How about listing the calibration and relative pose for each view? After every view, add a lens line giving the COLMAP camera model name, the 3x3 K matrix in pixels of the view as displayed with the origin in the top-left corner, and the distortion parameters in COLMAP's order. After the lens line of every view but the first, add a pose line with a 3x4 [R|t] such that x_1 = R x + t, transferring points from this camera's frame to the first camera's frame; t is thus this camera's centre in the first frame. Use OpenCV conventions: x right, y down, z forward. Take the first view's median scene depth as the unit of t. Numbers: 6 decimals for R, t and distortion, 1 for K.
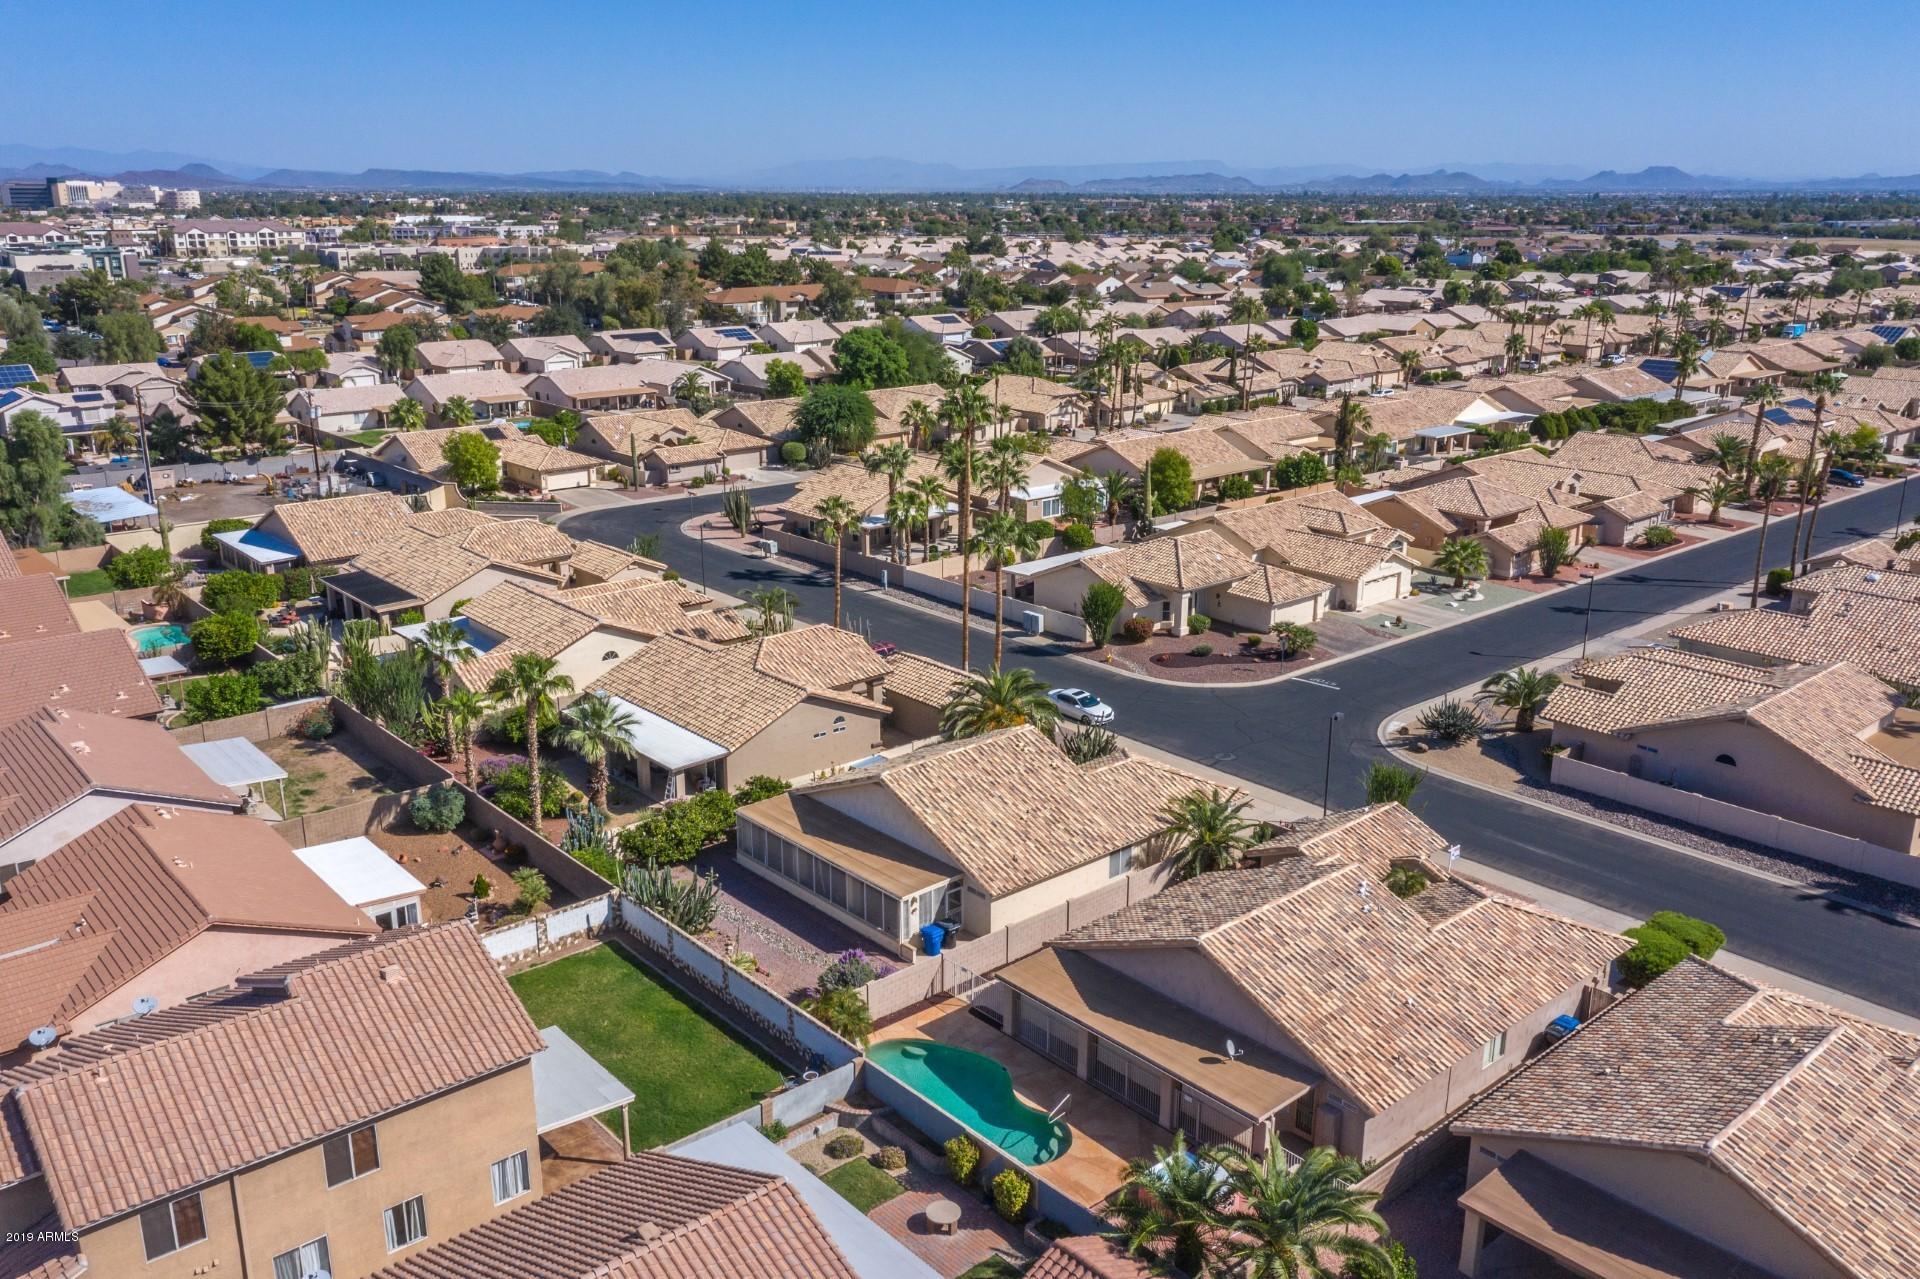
lens RADIAL K [[1517.4, 0, 955.7], [0, 1517.4, 653.2], [0, 0, 1]] dist [-0.004228, 0.009244]
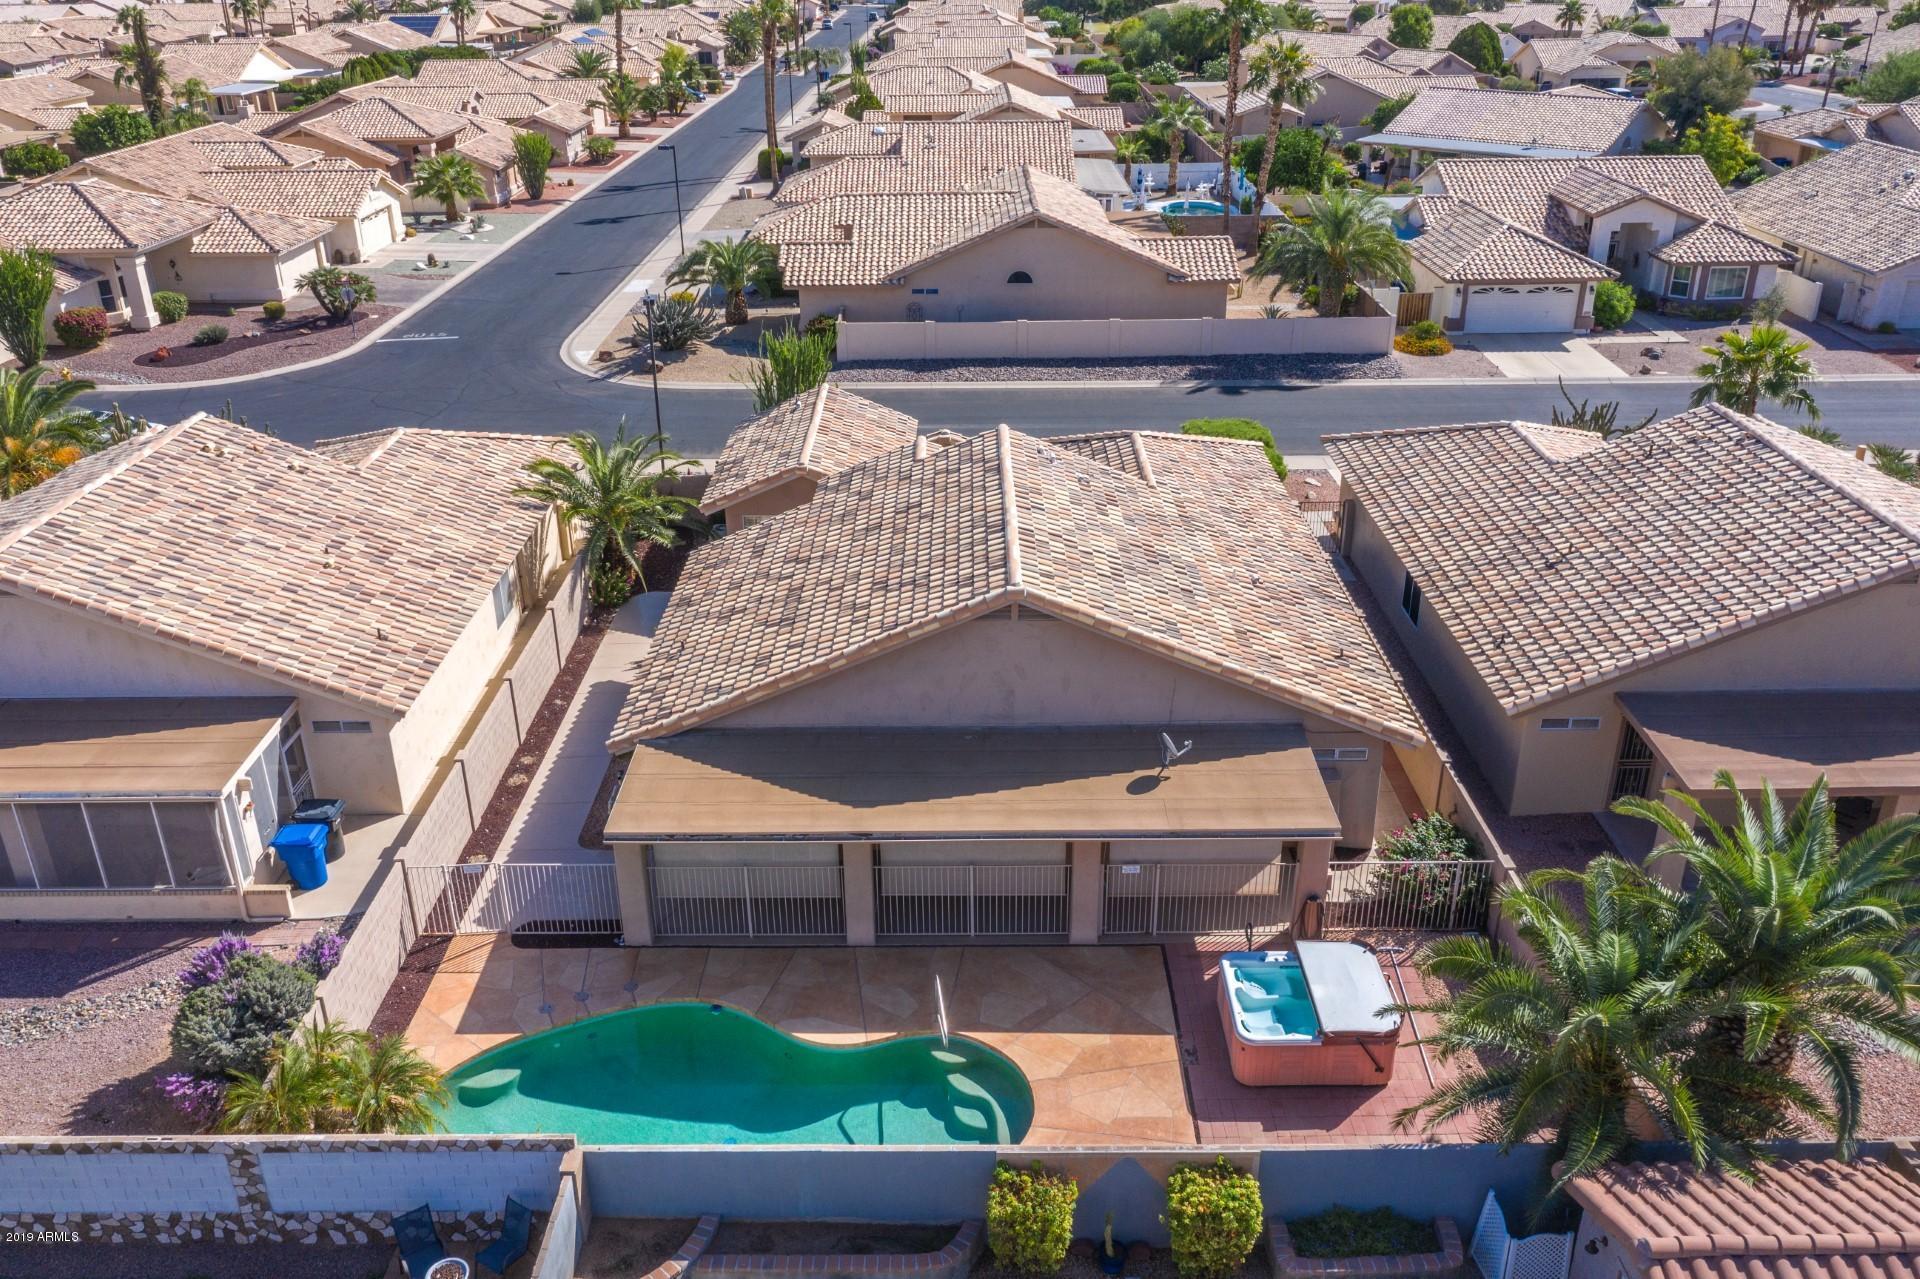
lens RADIAL K [[1517.4, 0, 956.0], [0, 1517.4, 639.8], [0, 0, 1]] dist [-0.004228, 0.009244]
pose [[0.657928, -0.326381, 0.678680, -0.139019], [0.228092, 0.945238, 0.233453, 0.055095], [-0.717708, 0.001207, 0.696343, 0.444428]]
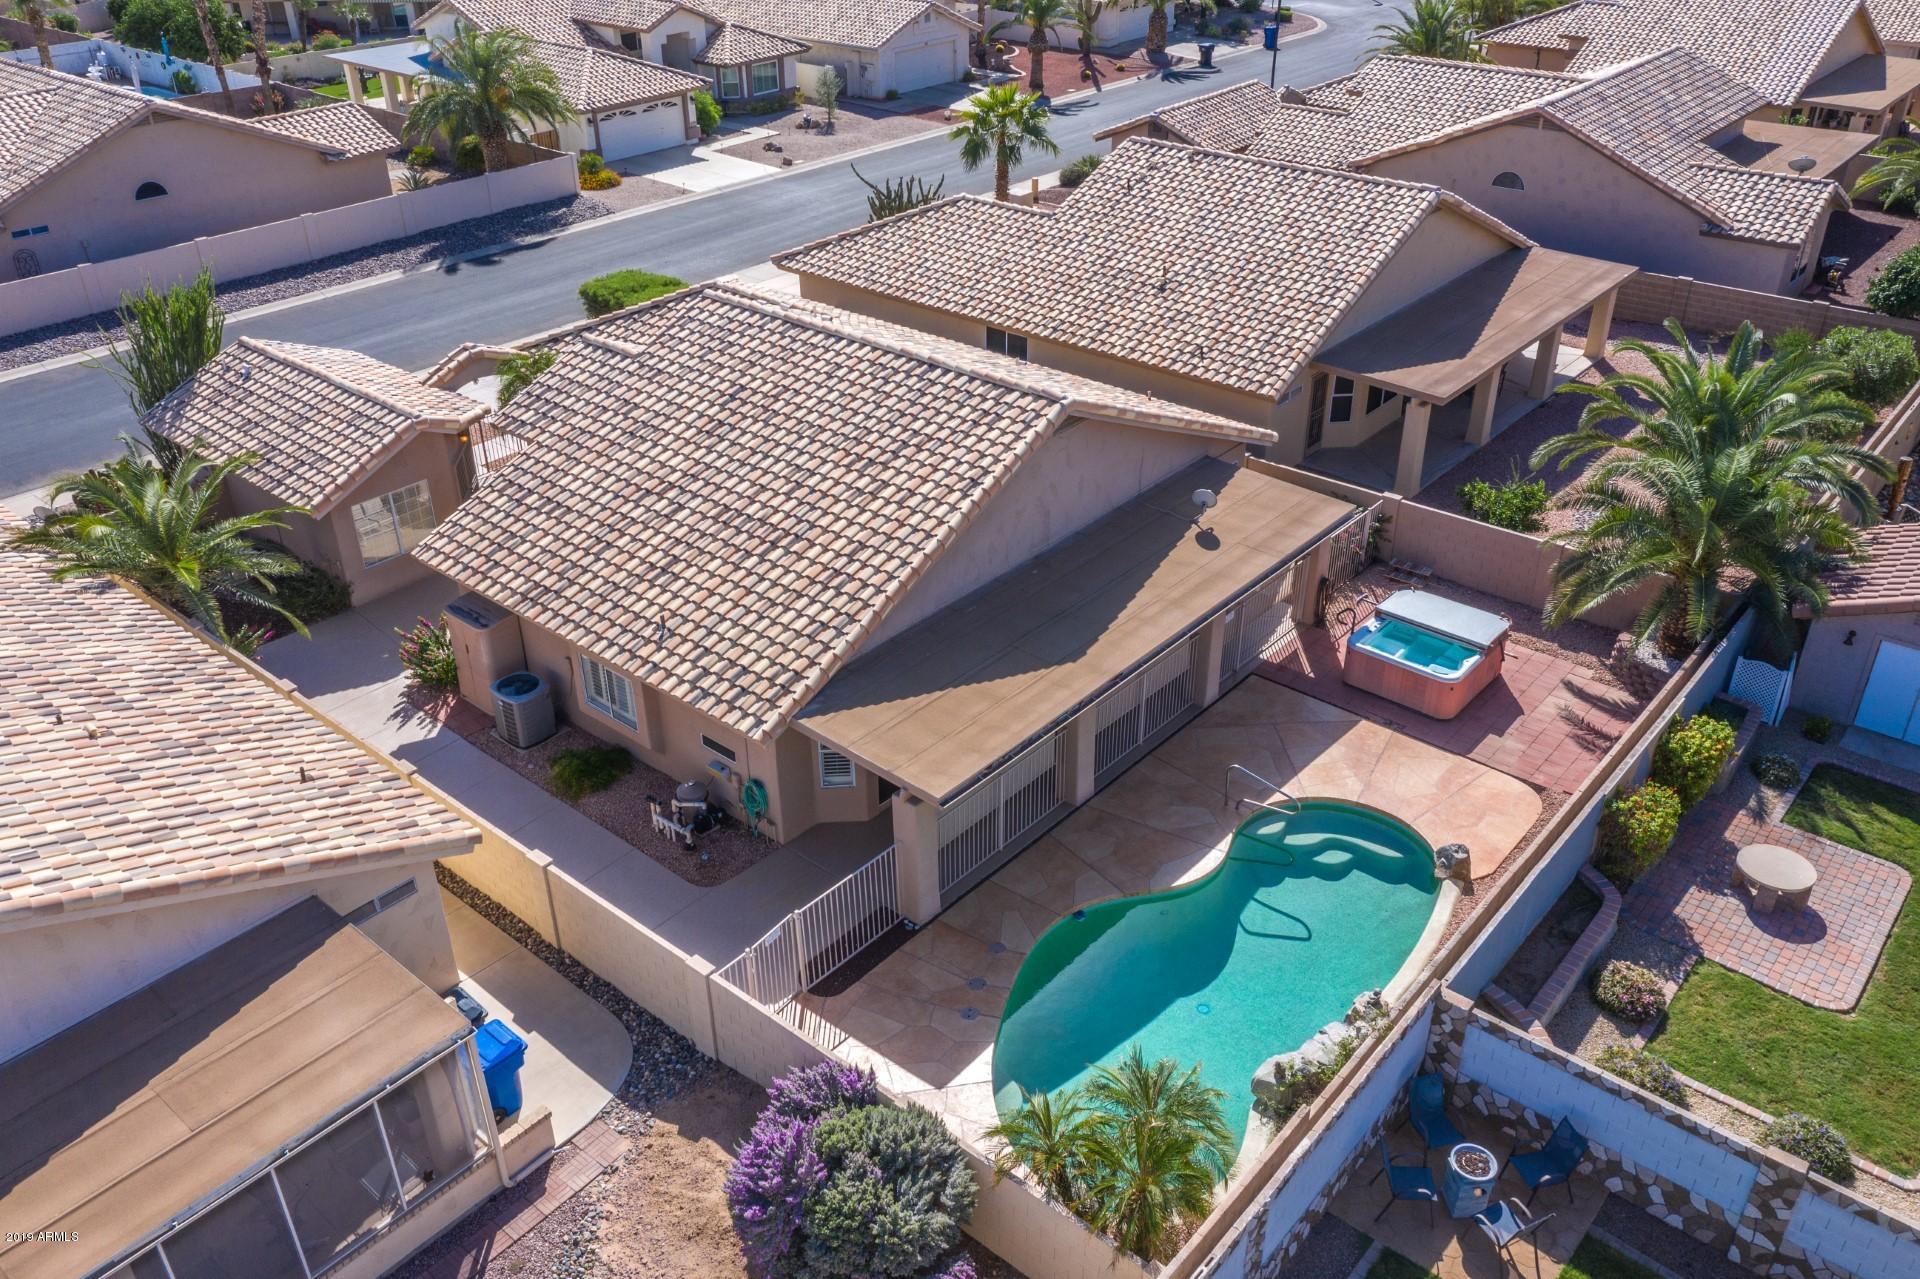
lens RADIAL K [[1517.4, 0, 964.6], [0, 1517.4, 613.8], [0, 0, 1]] dist [-0.004228, 0.009244]
pose [[-0.152501, -0.488000, 0.859418, -0.202637], [0.296044, 0.807103, 0.510826, -0.013501], [-0.942922, 0.332327, 0.021385, 0.704258]]
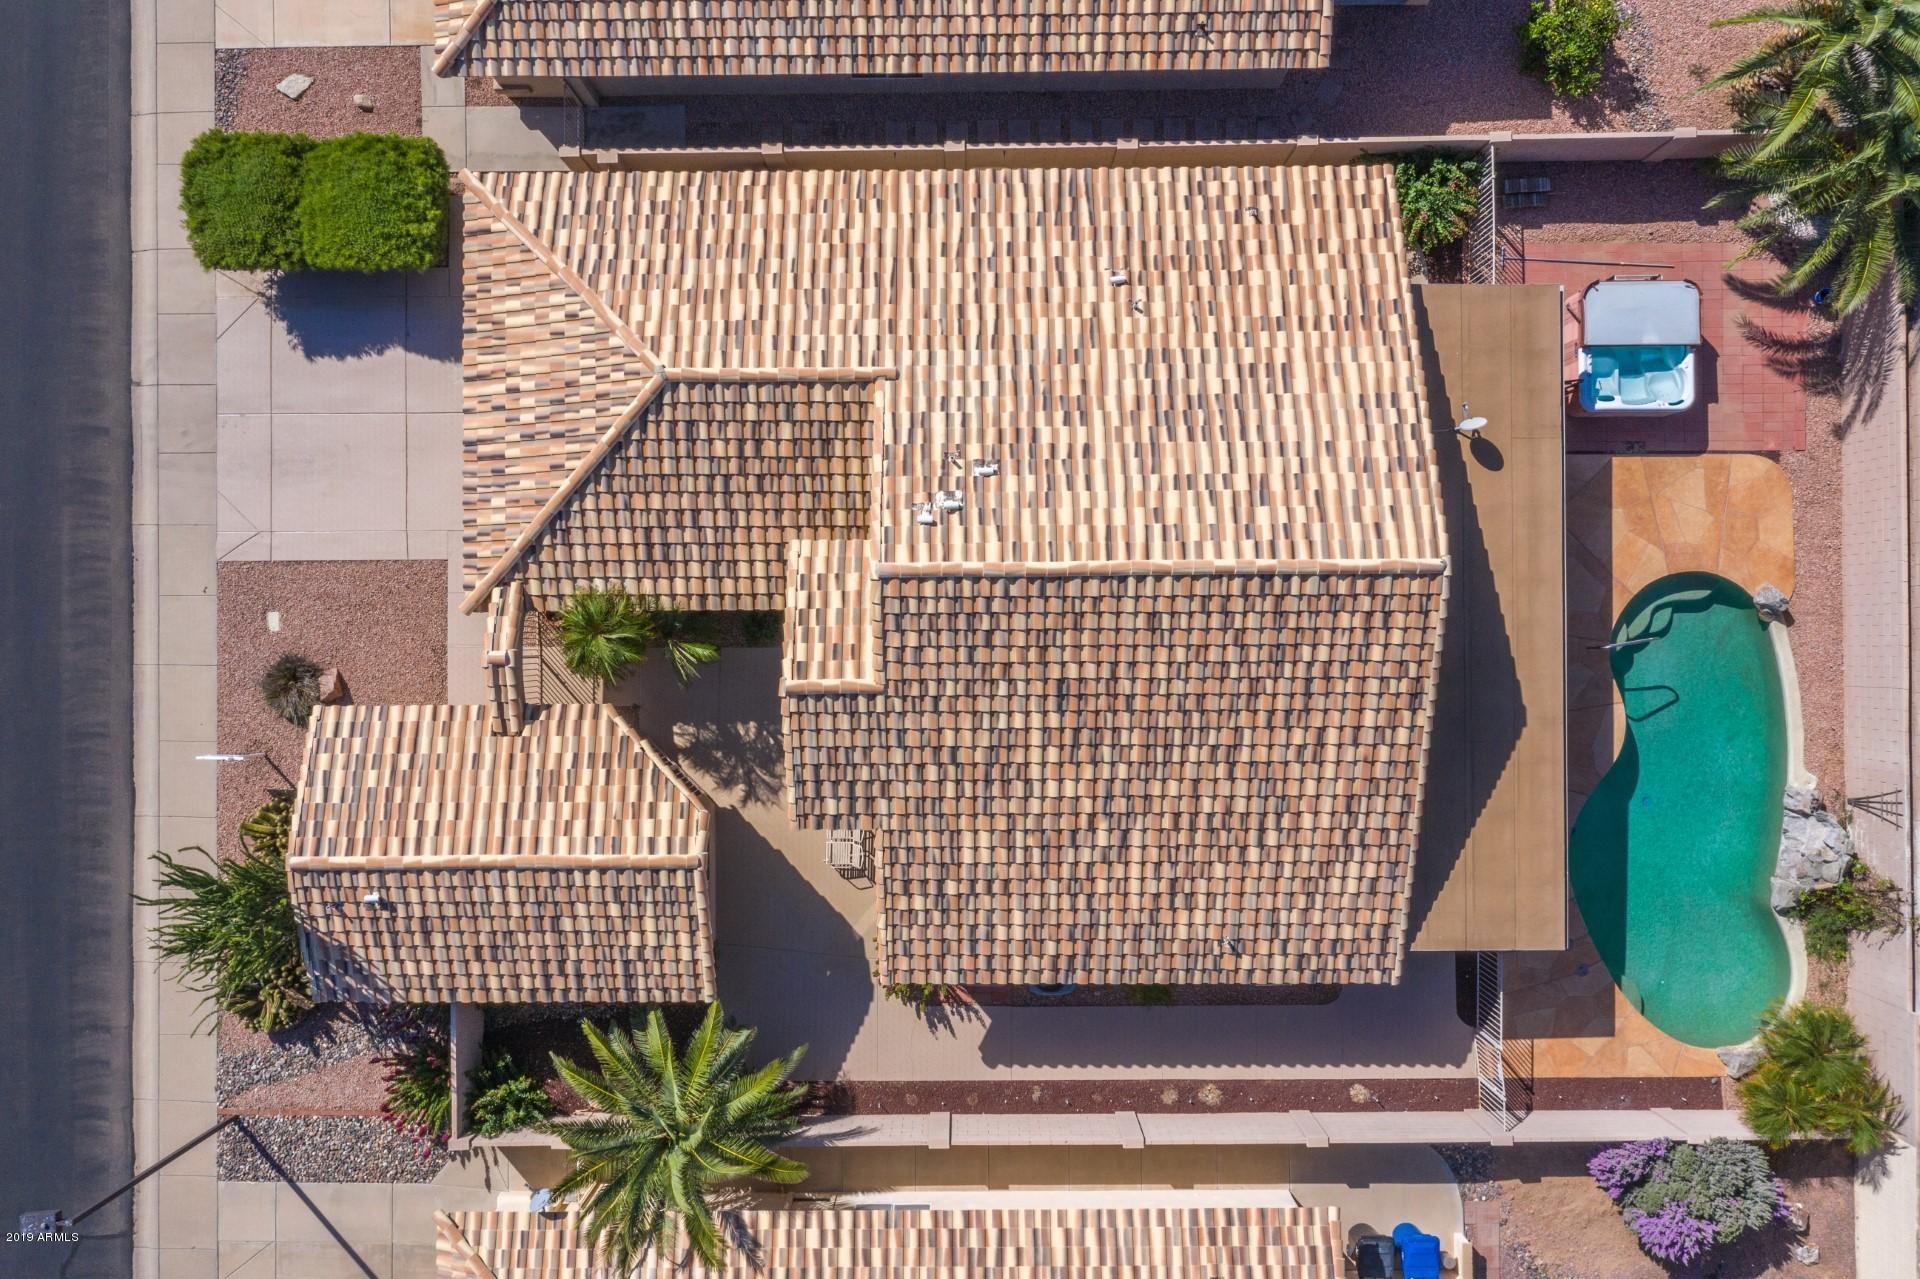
lens RADIAL K [[1517.4, 0, 955.9], [0, 1517.4, 634.4], [0, 0, 1]] dist [-0.004228, 0.009244]
pose [[-0.762007, -0.647443, 0.012752, 0.172761], [0.198961, -0.215335, 0.956057, -0.203576], [-0.616247, 0.731060, 0.292903, 0.654760]]
